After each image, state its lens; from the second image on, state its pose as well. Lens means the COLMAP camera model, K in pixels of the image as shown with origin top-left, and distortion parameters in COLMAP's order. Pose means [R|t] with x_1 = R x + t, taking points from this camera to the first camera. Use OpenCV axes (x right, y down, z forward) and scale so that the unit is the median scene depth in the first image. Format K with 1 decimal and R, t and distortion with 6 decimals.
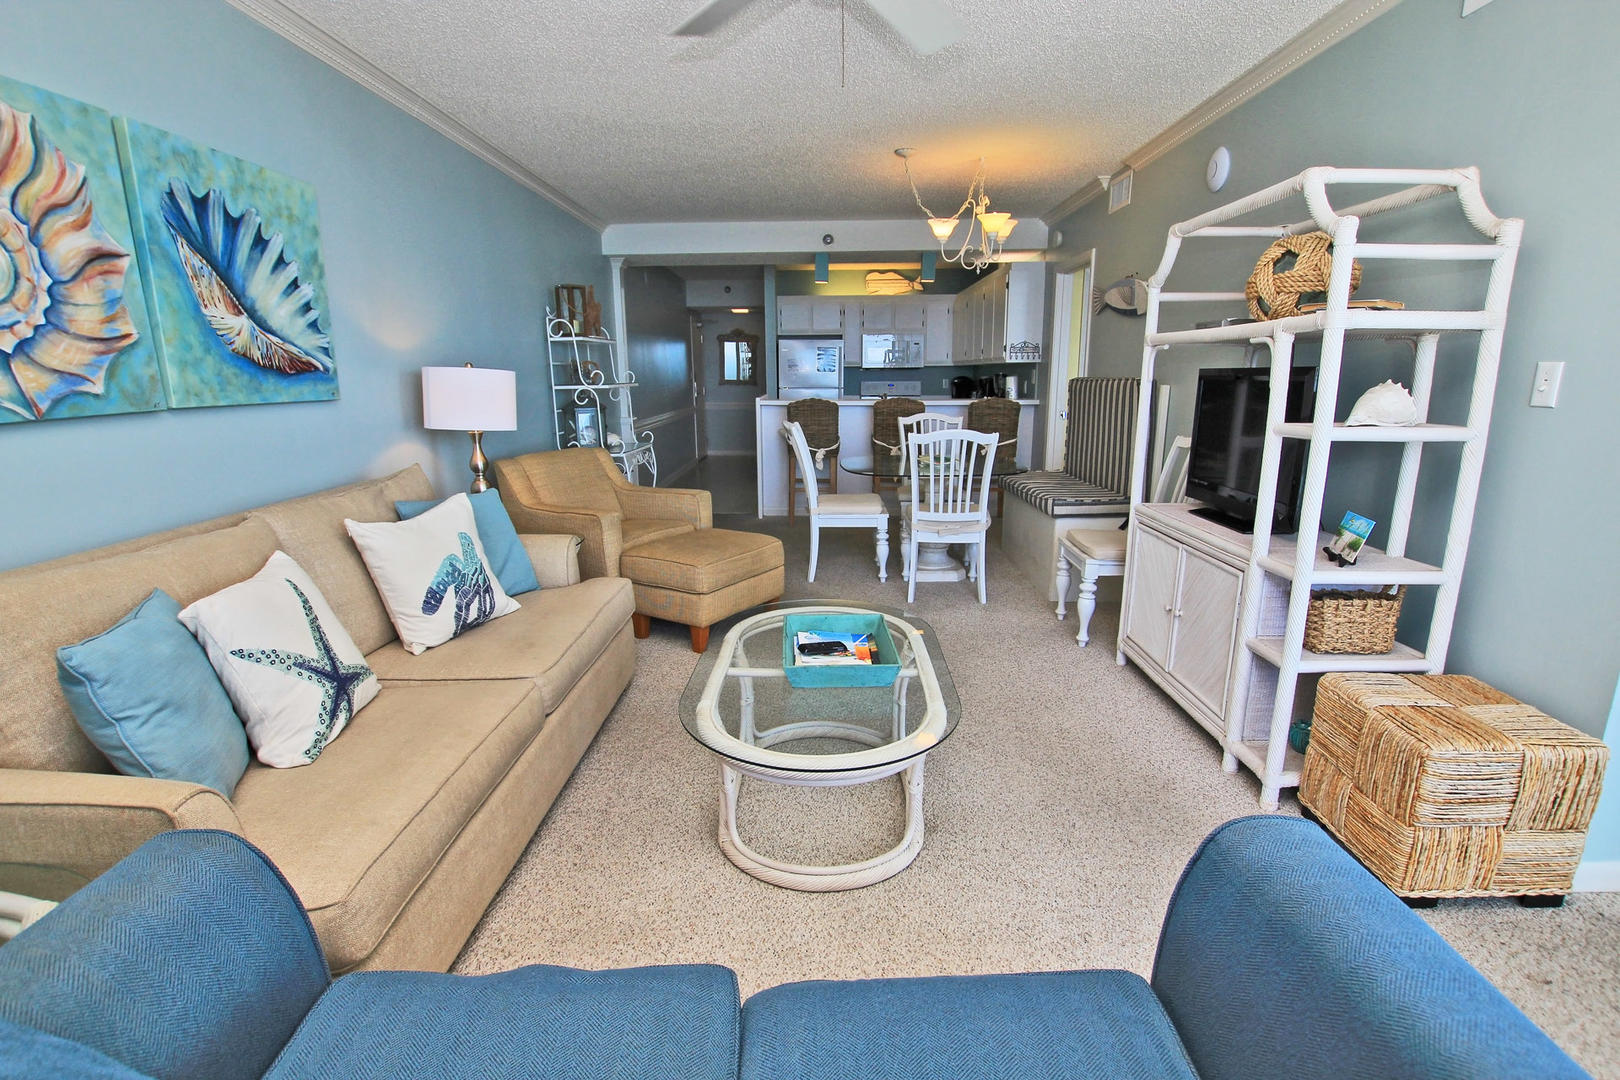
lens RADIAL K [[752.0, 0, 810.2], [0, 752.0, 545.2], [0, 0, 1]] dist [-0.033680, 0.005065]
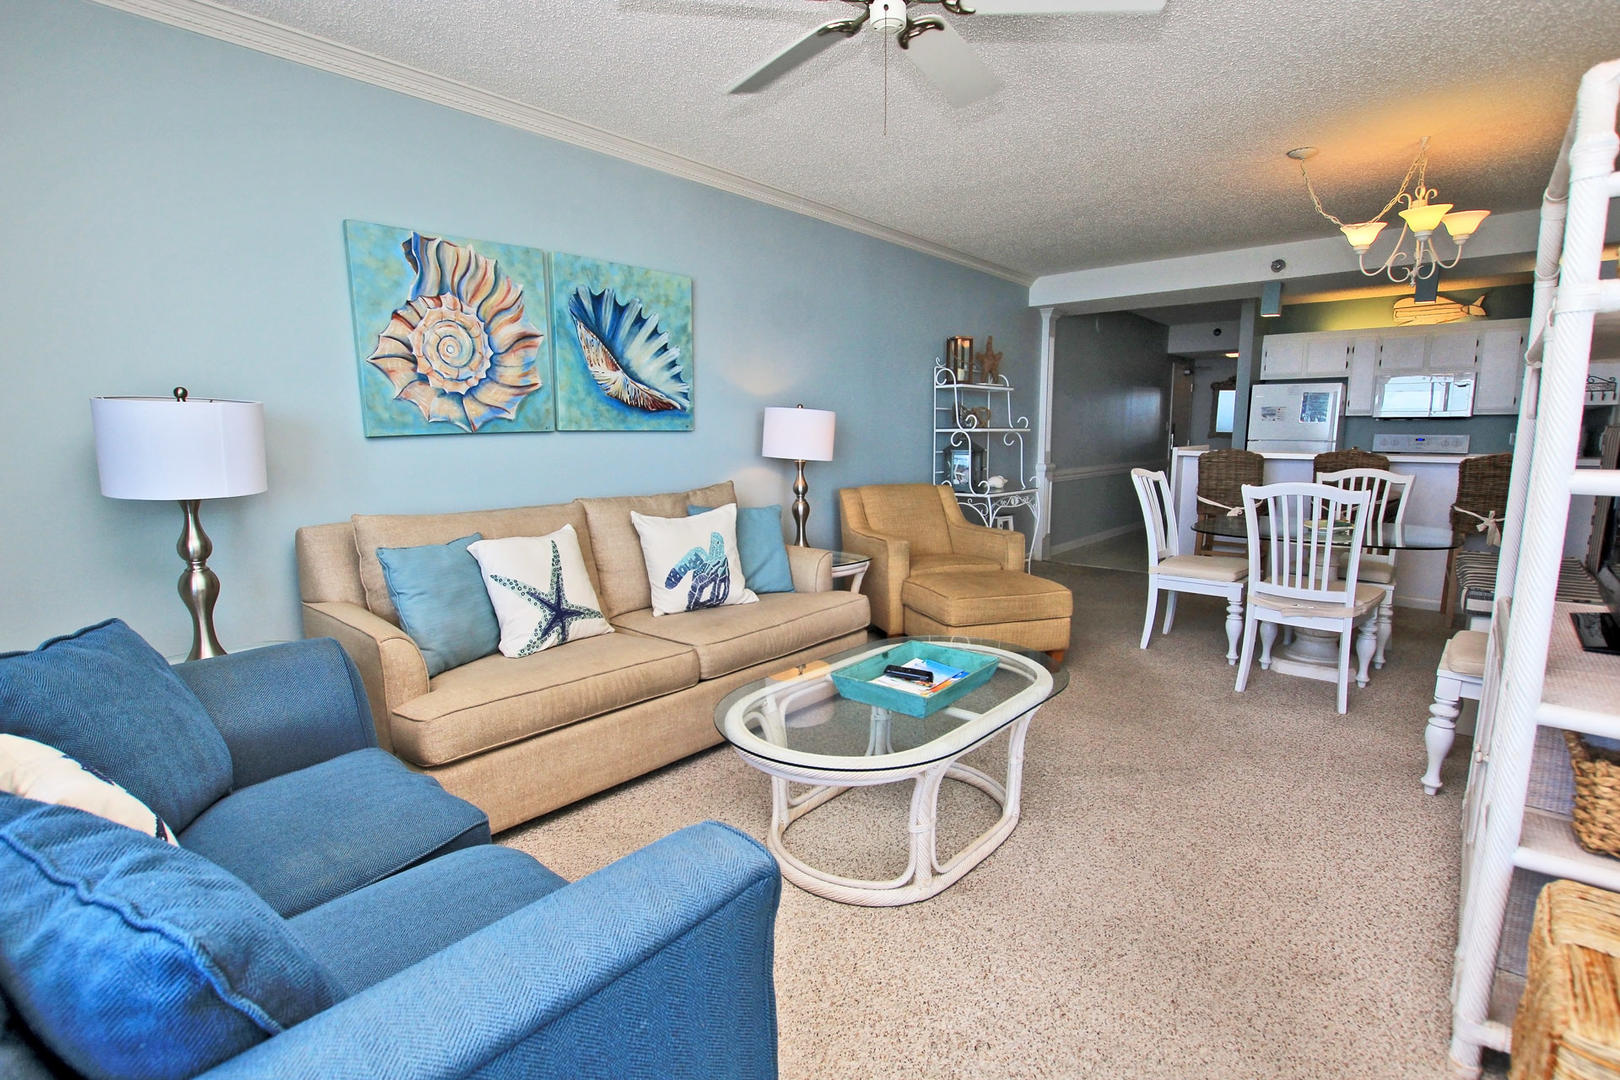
lens RADIAL K [[758.3, 0, 812.2], [0, 758.3, 545.2], [0, 0, 1]] dist [-0.034084, 0.005787]
pose [[0.762824, 0.101609, -0.638572, 0.508022], [-0.147435, 0.988894, -0.018771, 0.004697], [0.629573, 0.108467, 0.769333, 0.113343]]
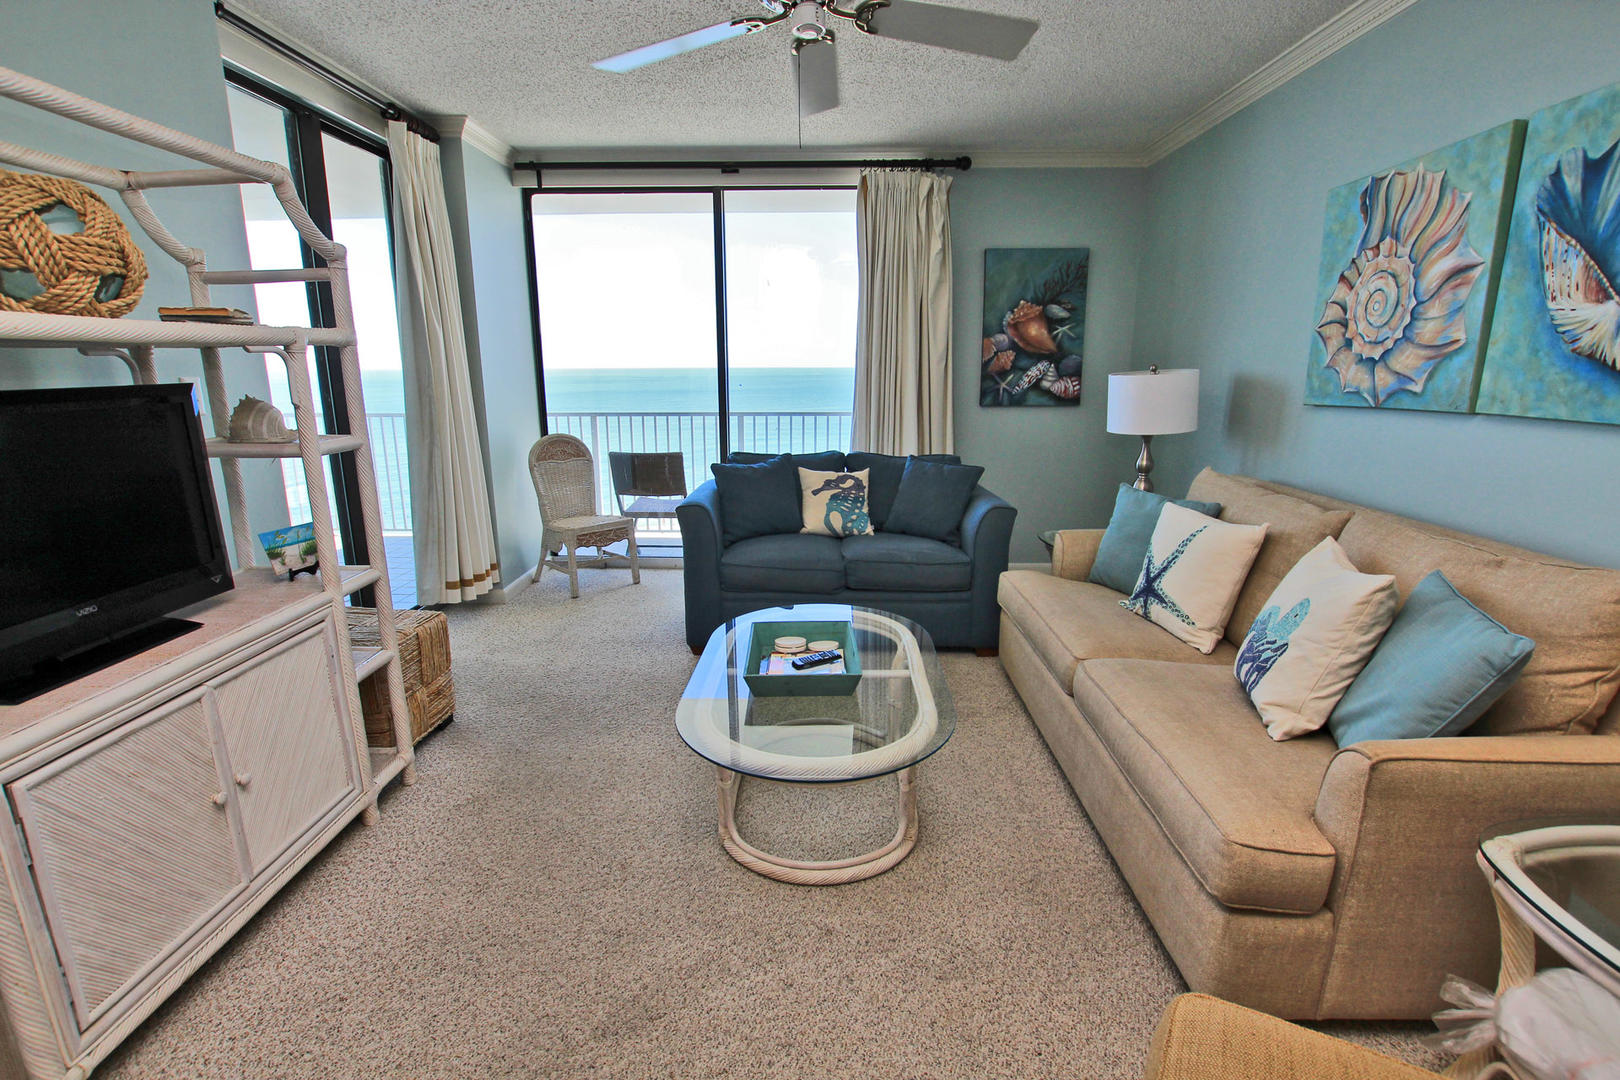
lens RADIAL K [[752.0, 0, 810.2], [0, 752.0, 545.2], [0, 0, 1]] dist [-0.033680, 0.005065]
pose [[-0.999949, 0.008494, 0.005408, 0.017732], [0.010013, 0.895814, 0.444316, -0.407061], [-0.001070, 0.444347, -0.895854, 1.687874]]
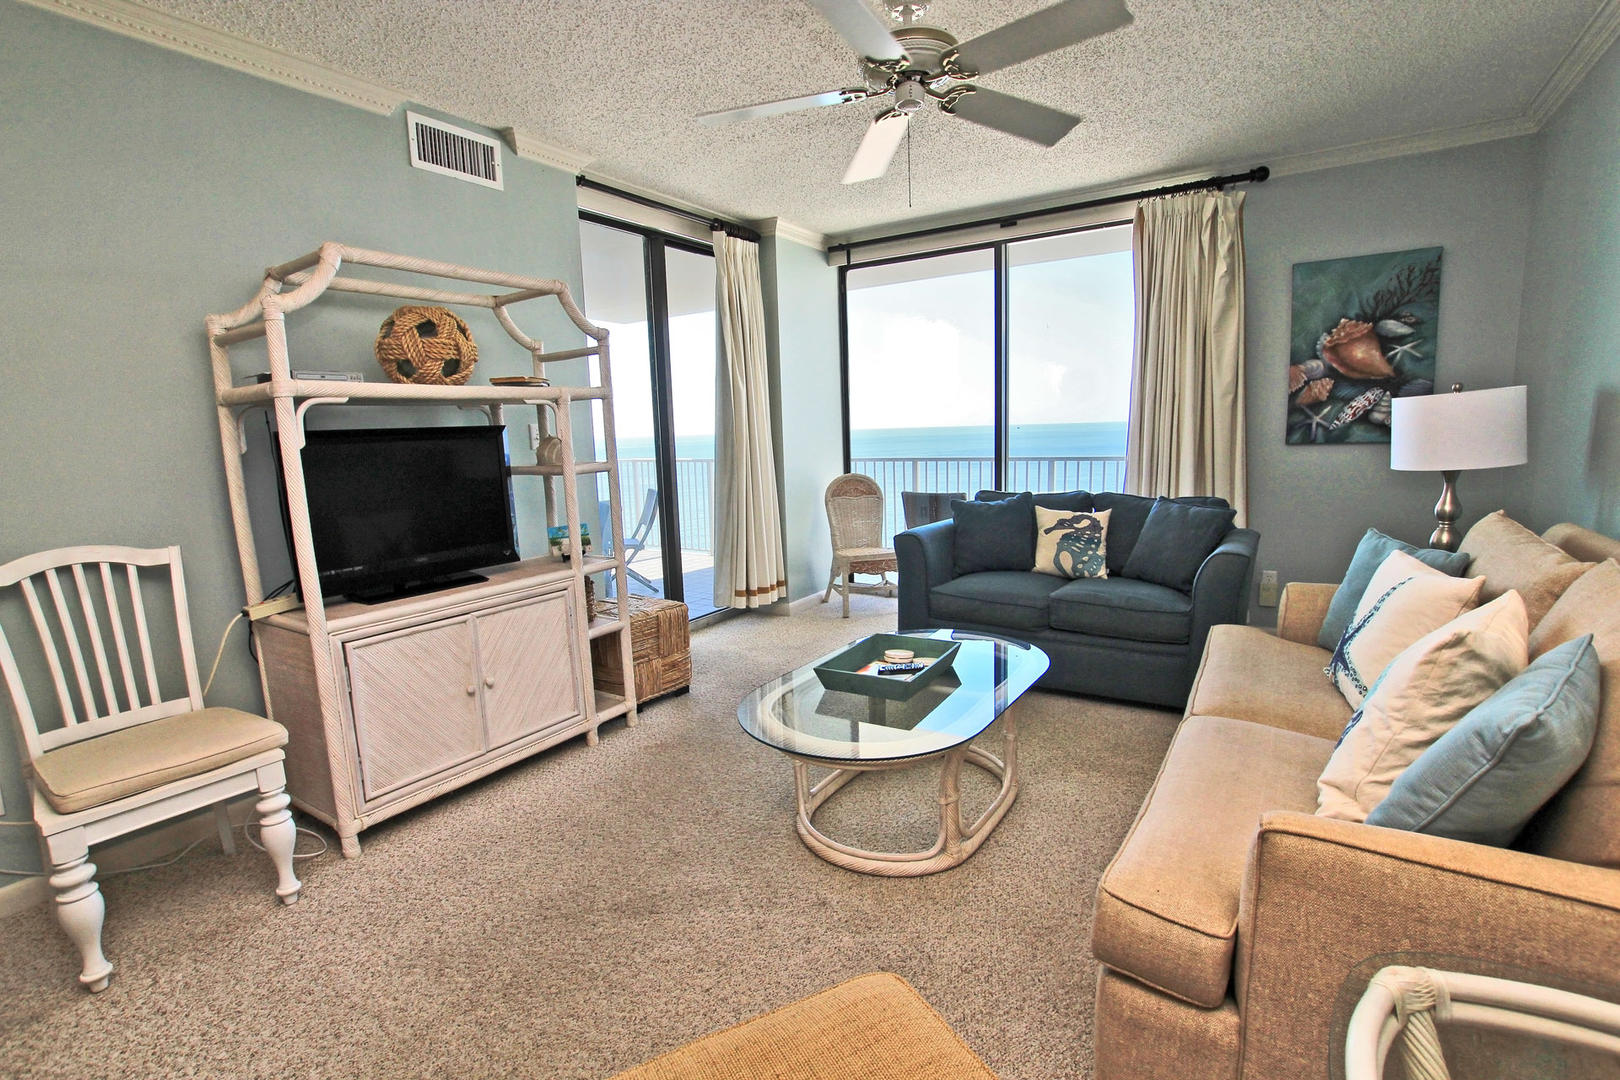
lens RADIAL K [[752.0, 0, 810.2], [0, 752.0, 545.2], [0, 0, 1]] dist [-0.033680, 0.005065]
pose [[-0.847418, -0.044085, 0.529093, -0.395726], [0.158094, 0.930388, 0.330733, -0.367357], [-0.506842, 0.363916, -0.781458, 1.695149]]
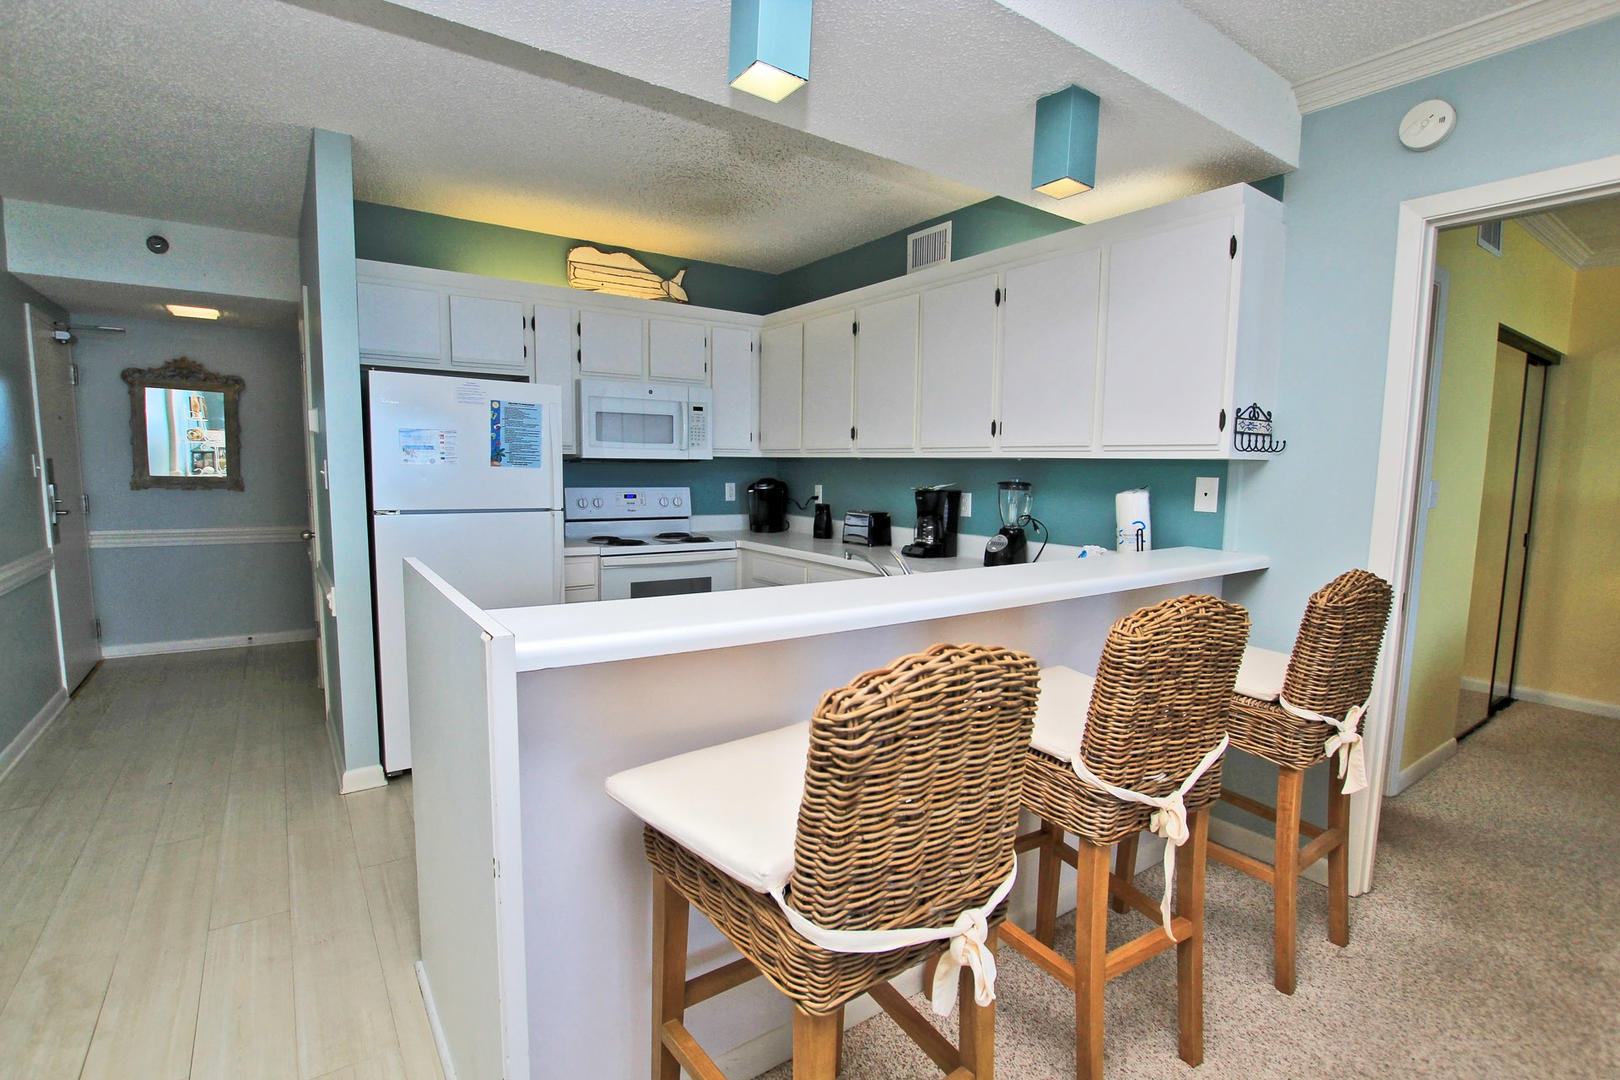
lens RADIAL K [[758.3, 0, 812.2], [0, 758.3, 545.2], [0, 0, 1]] dist [-0.034084, 0.005787]
pose [[0.804600, -0.043560, 0.592218, -0.303682], [0.111579, 0.990632, -0.078729, -0.530623], [-0.583240, 0.129425, 0.801923, 2.244444]]
